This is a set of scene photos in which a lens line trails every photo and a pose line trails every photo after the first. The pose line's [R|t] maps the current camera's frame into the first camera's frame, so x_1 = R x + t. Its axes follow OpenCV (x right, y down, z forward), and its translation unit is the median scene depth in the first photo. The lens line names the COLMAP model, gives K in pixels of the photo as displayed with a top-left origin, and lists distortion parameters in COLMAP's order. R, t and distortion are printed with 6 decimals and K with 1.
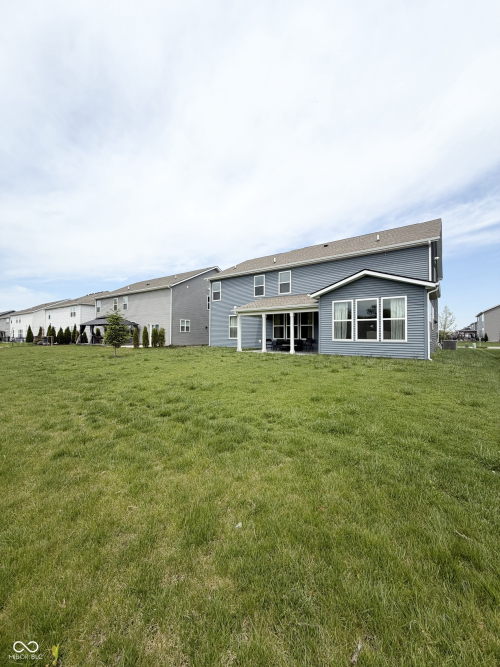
lens RADIAL K [[265.4, 0, 255.0], [0, 265.4, 334.0], [0, 0, 1]] dist [-0.000899, 0.000239]
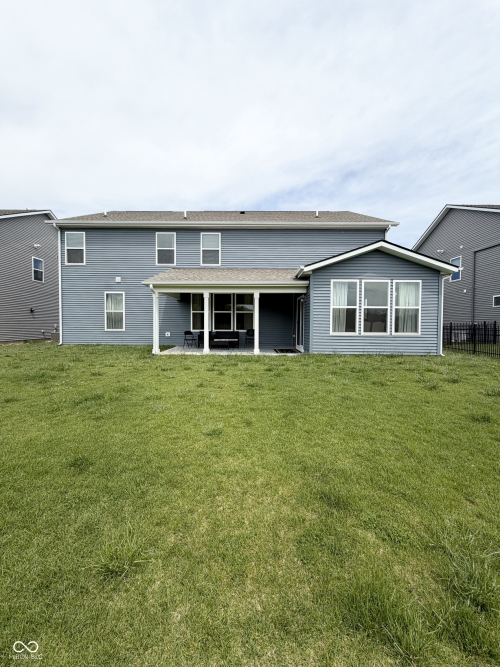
lens RADIAL K [[265.4, 0, 245.7], [0, 265.4, 332.3], [0, 0, 1]] dist [-0.000899, 0.000239]
pose [[0.814243, -0.018592, 0.580226, -0.289396], [-0.007017, 0.999099, 0.041862, -0.008682], [-0.580481, -0.038157, 0.813379, 0.499639]]
